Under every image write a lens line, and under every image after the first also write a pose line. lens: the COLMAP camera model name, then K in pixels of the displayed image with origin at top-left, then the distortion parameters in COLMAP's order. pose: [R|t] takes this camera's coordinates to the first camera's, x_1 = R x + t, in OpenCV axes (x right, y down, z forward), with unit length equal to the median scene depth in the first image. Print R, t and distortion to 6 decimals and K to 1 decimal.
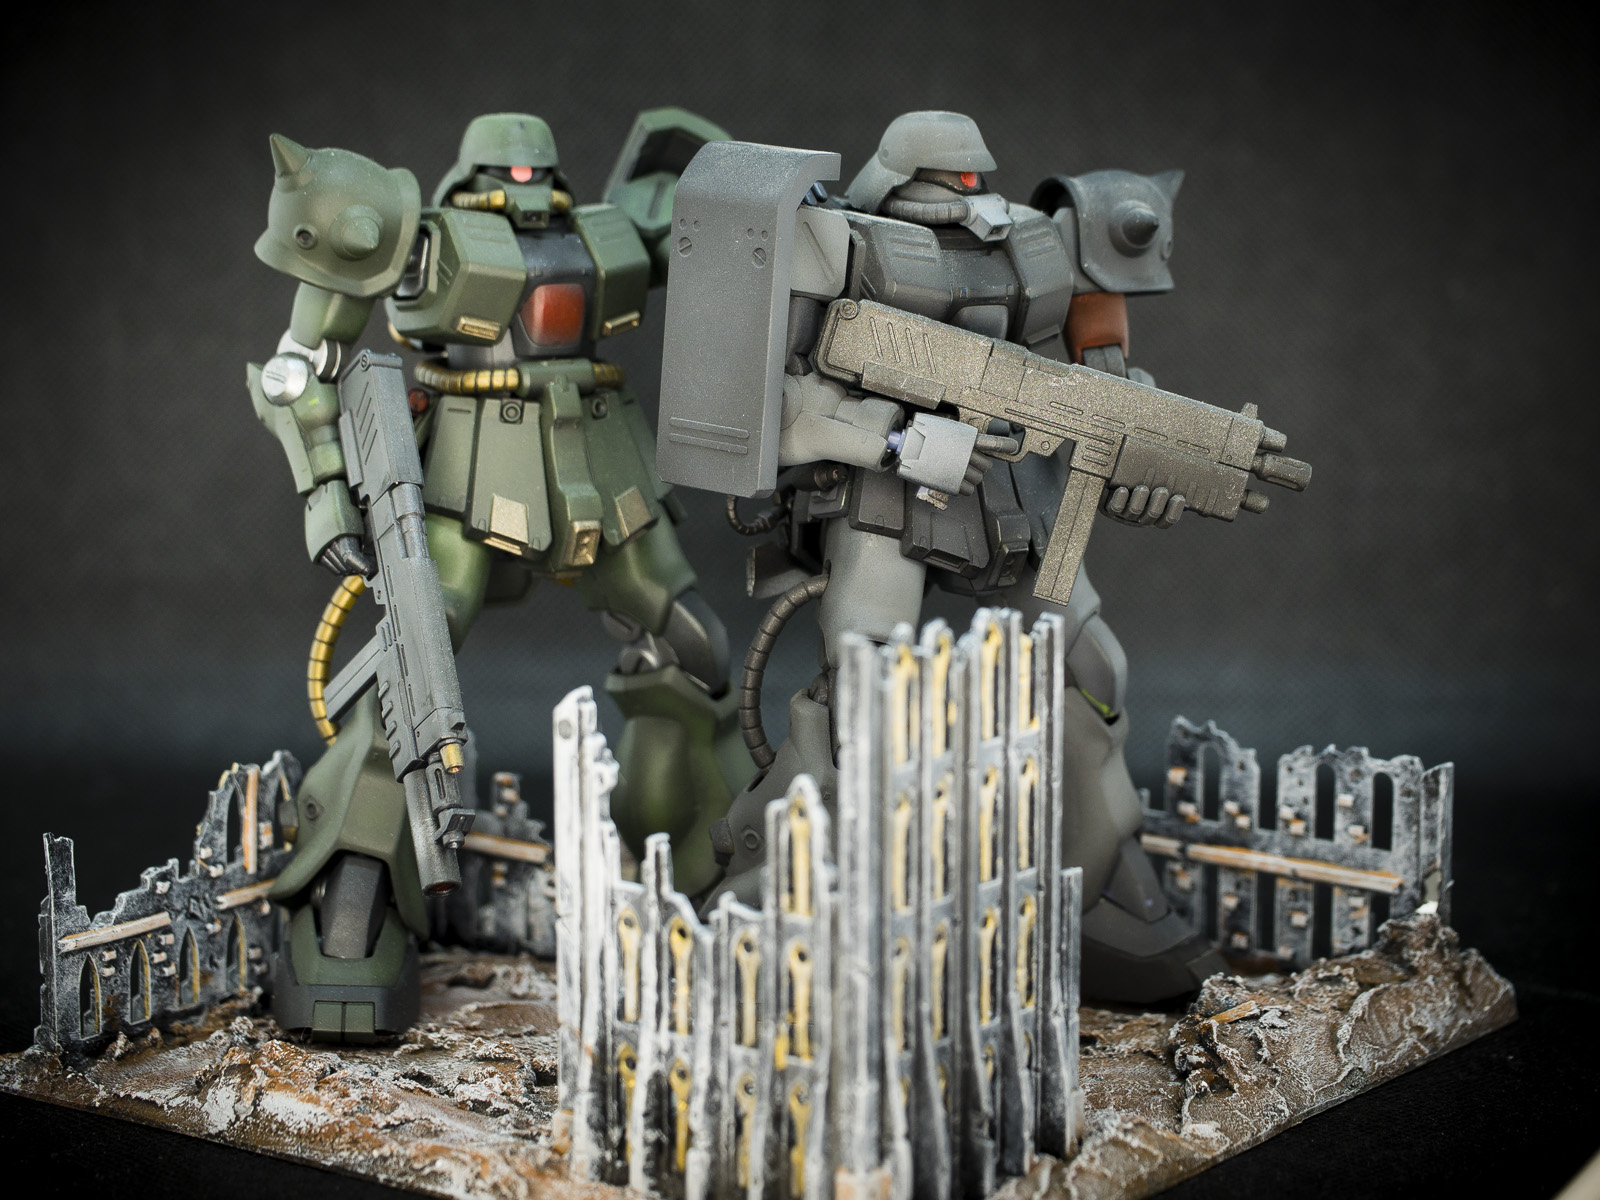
lens RADIAL K [[4691.1, 0, 800.0], [0, 4691.1, 600.0], [0, 0, 1]] dist [0.135036, 1.167121]
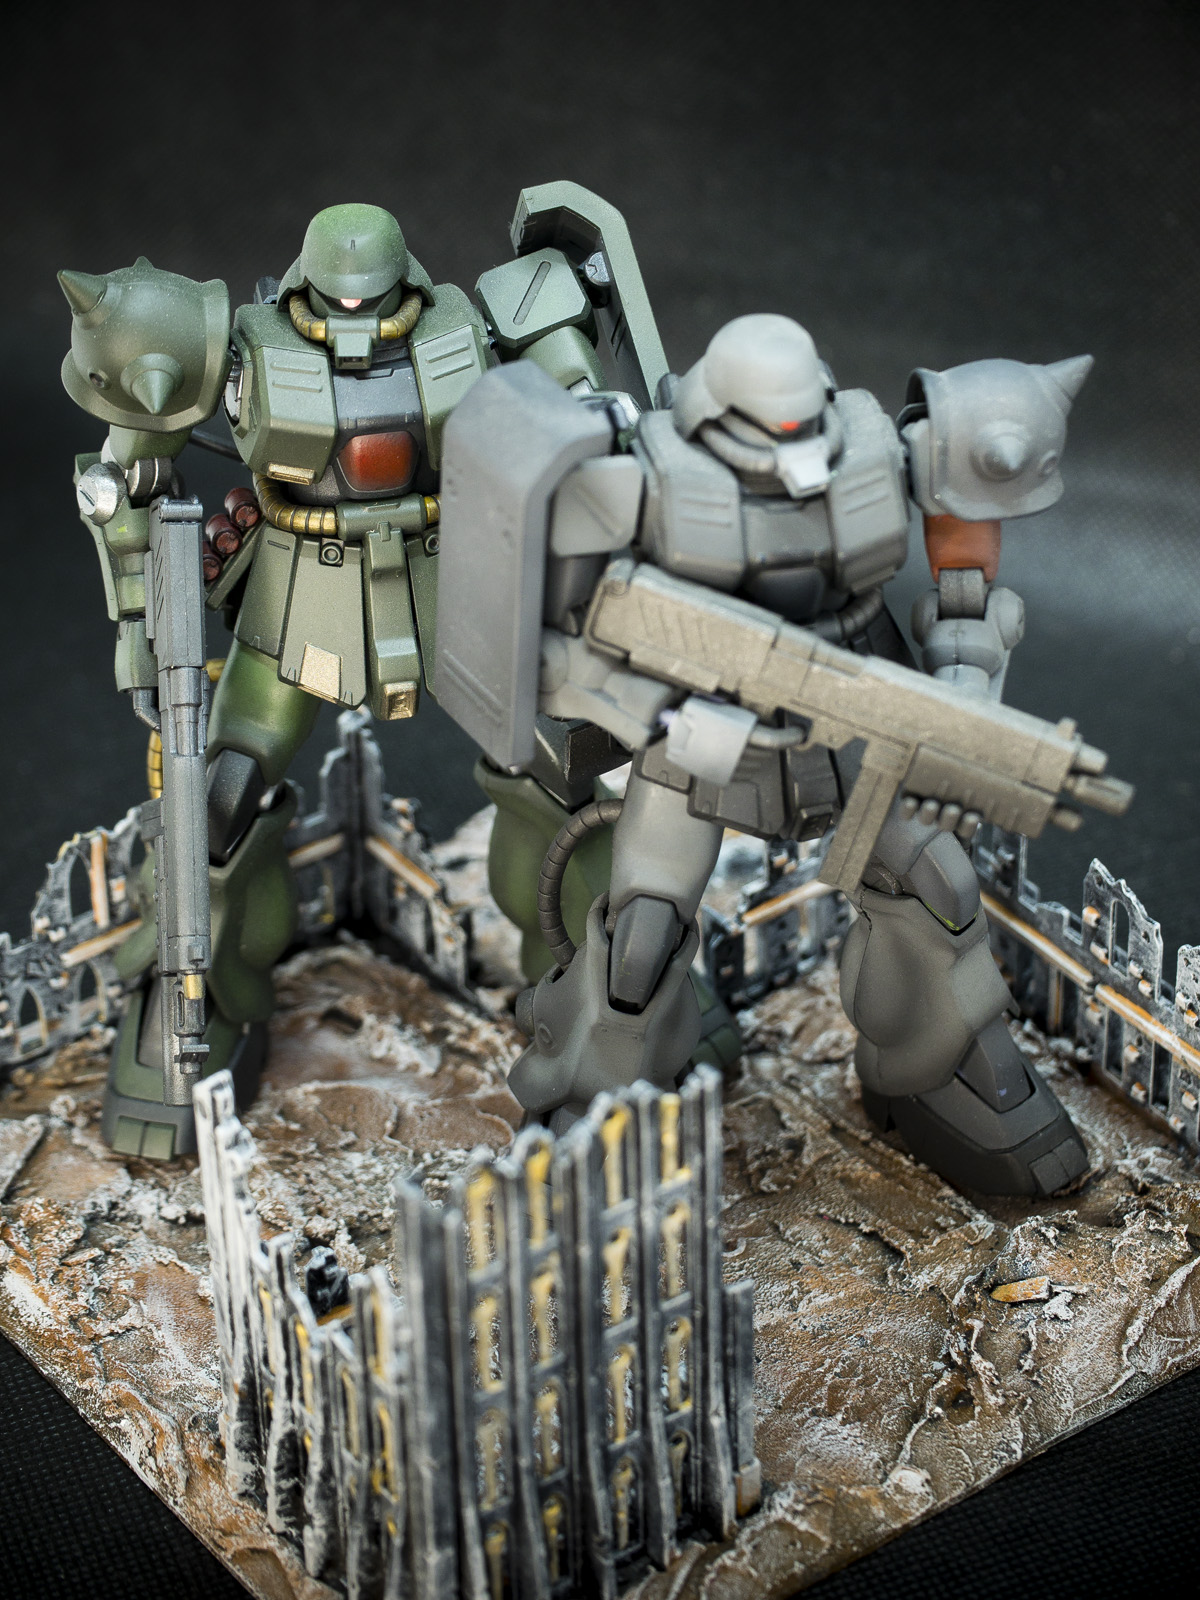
lens RADIAL K [[4733.1, 0, 575.7], [0, 4733.1, 800.4], [0, 0, 1]] dist [0.042588, 1.554378]
pose [[0.951616, 0.150533, -0.267892, 0.250875], [-0.026687, 0.908984, 0.415976, -0.399859], [0.306127, -0.388701, 0.869021, 0.191159]]
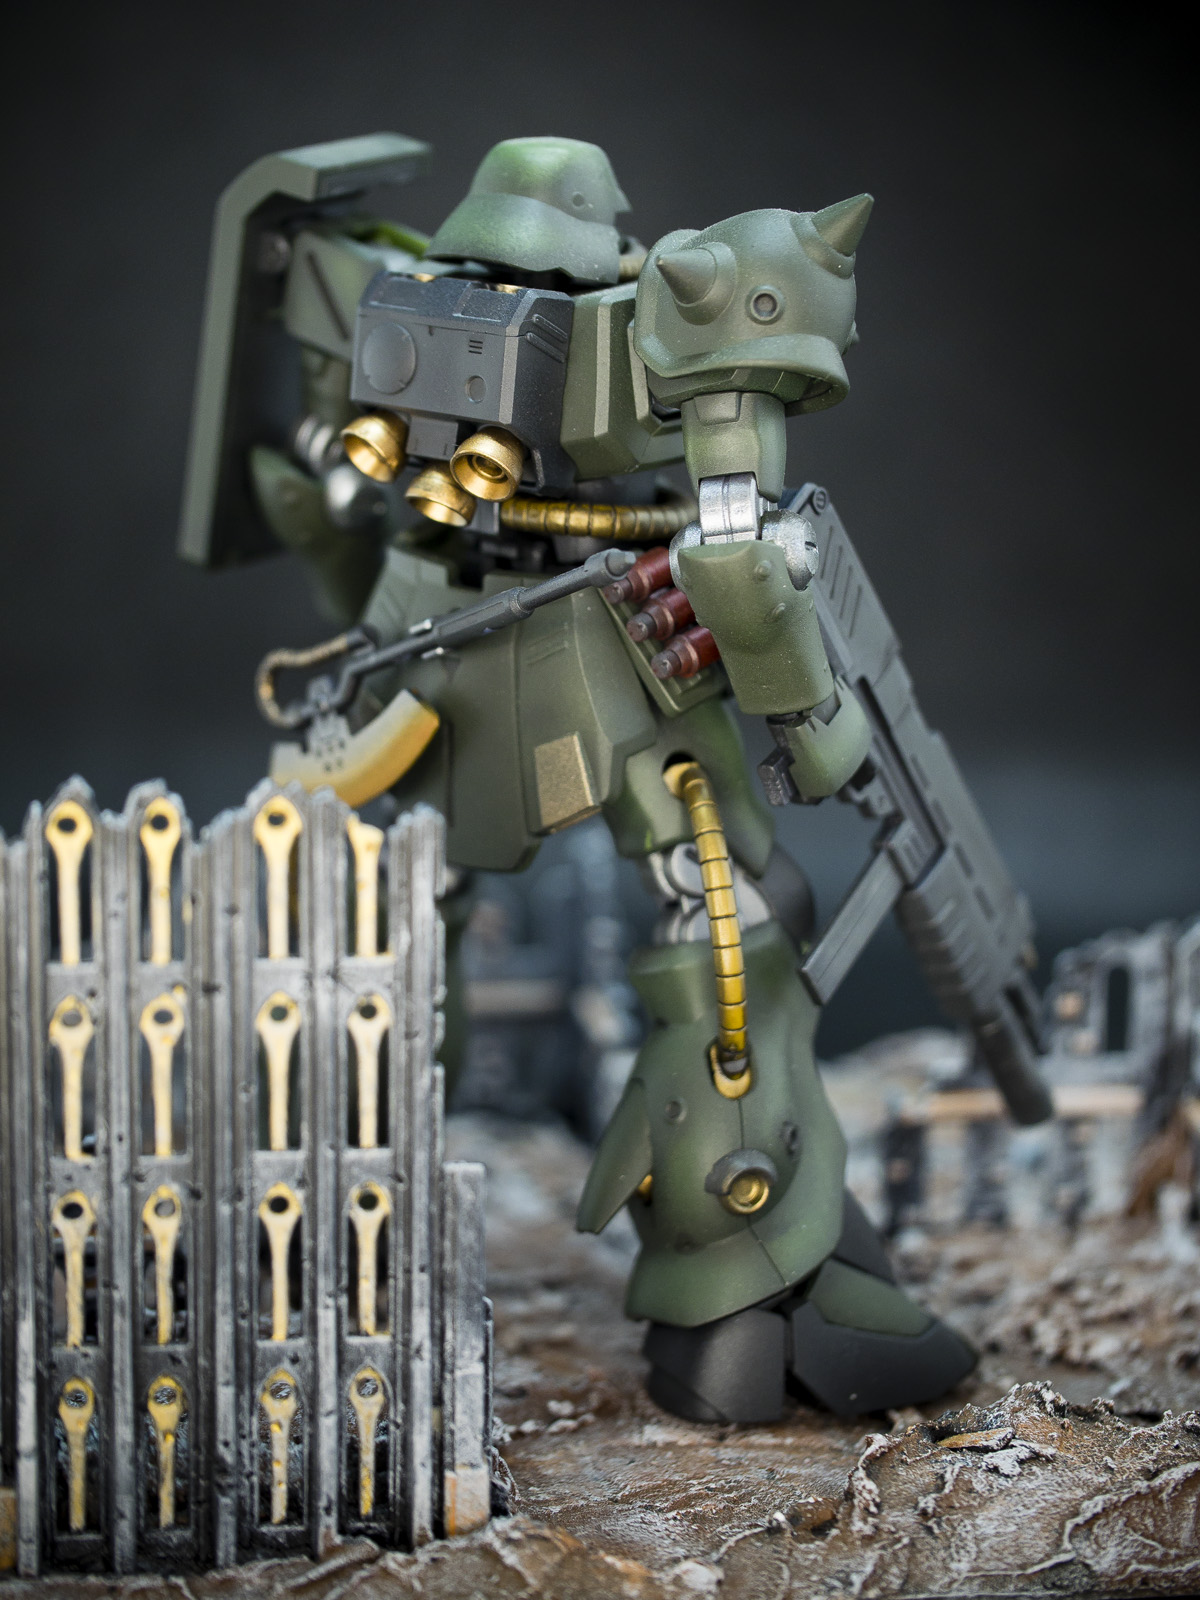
lens RADIAL K [[4733.1, 0, 575.7], [0, 4733.1, 800.4], [0, 0, 1]] dist [0.042588, 1.554378]
pose [[0.712371, 0.166222, -0.681834, 0.521707], [-0.138696, 0.985729, 0.095399, -0.064703], [0.687961, 0.026608, 0.725260, 0.457431]]
